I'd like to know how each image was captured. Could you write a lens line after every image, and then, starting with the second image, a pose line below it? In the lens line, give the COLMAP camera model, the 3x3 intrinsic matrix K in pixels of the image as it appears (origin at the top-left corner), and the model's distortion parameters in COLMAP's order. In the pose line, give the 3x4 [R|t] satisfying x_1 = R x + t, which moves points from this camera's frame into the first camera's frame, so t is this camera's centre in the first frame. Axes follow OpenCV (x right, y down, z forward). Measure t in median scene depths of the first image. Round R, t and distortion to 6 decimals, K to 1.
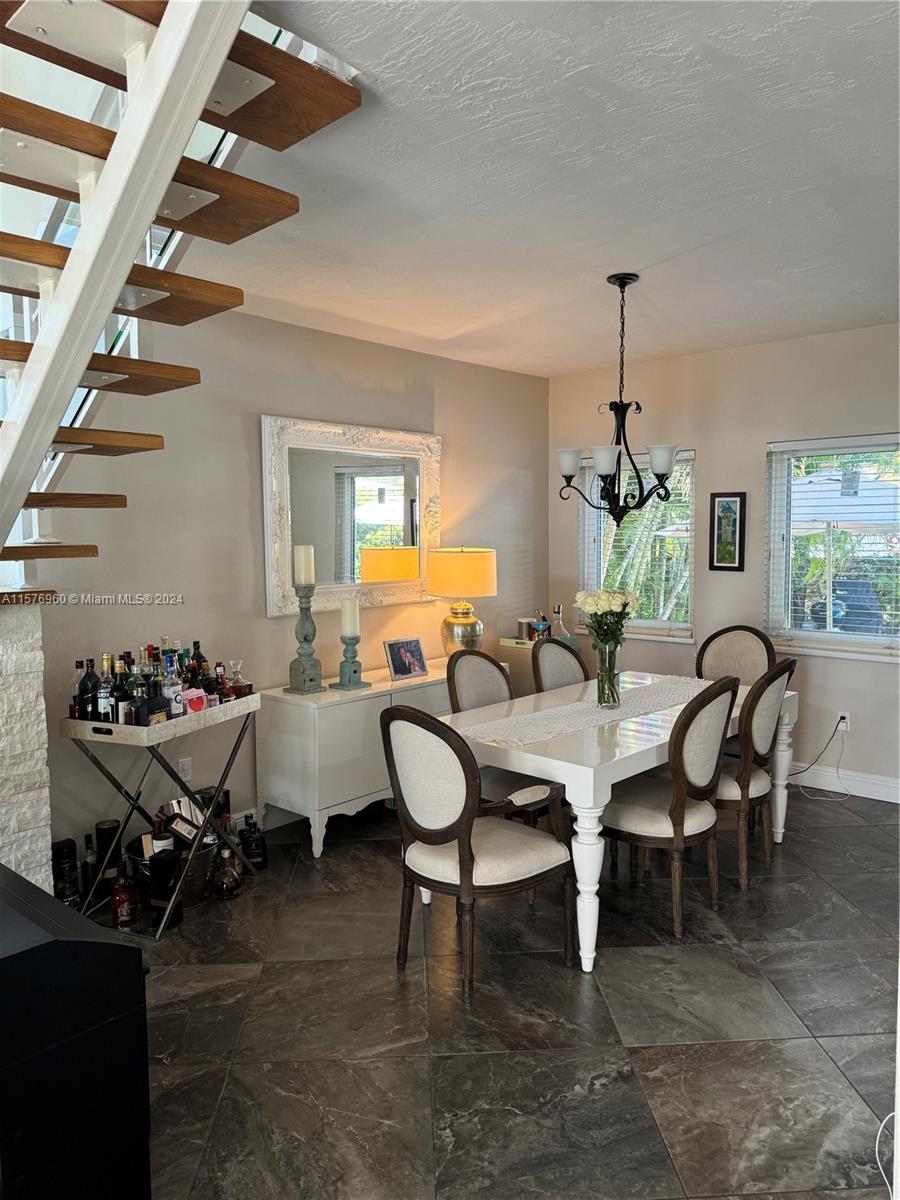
lens RADIAL K [[828.4, 0, 450.0], [0, 828.4, 600.0], [0, 0, 1]] dist [-0.001193, -0.001830]
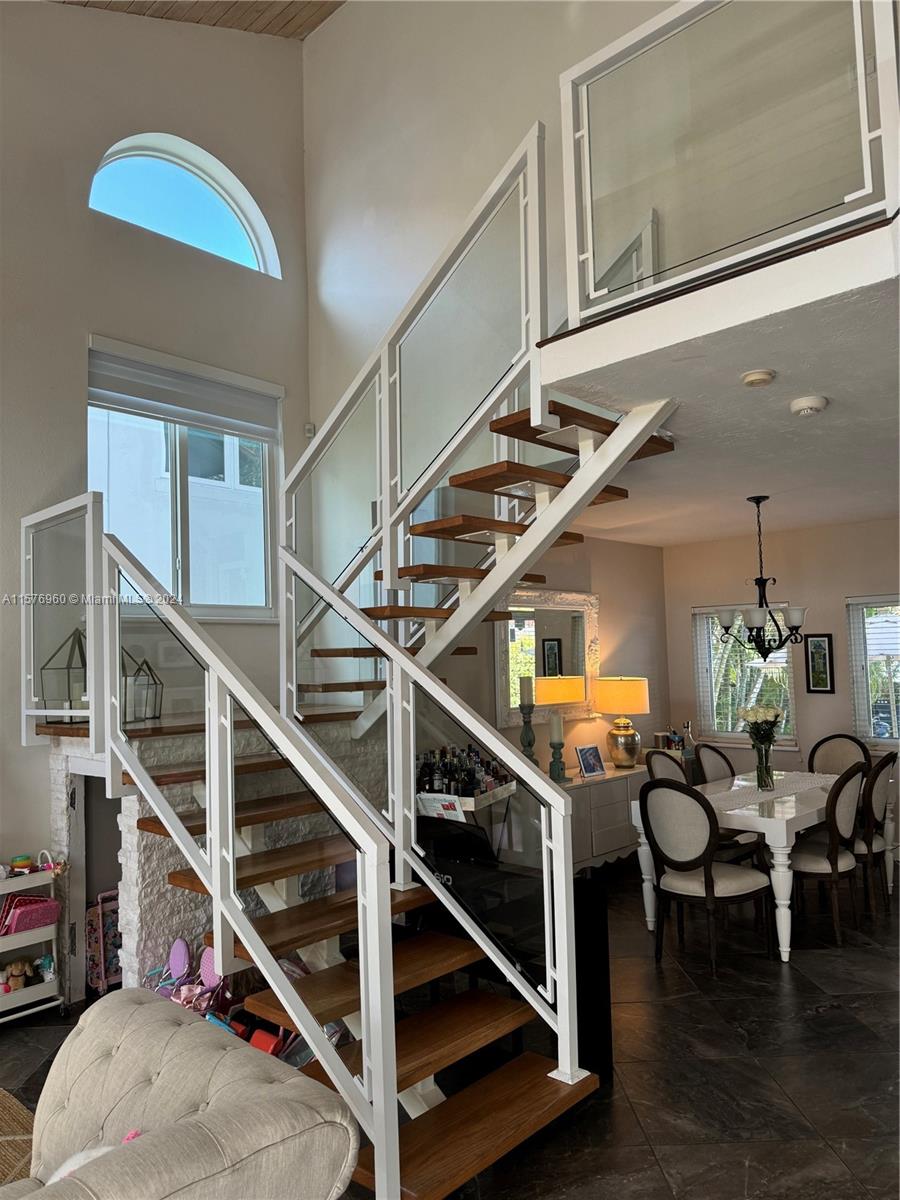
lens RADIAL K [[798.4, 0, 450.0], [0, 798.4, 600.0], [0, 0, 1]] dist [-0.028186, -0.000756]
pose [[0.999283, -0.009166, -0.036747, -0.305415], [0.003271, 0.987533, -0.157379, 0.021741], [0.037731, 0.157146, 0.986854, -0.424936]]
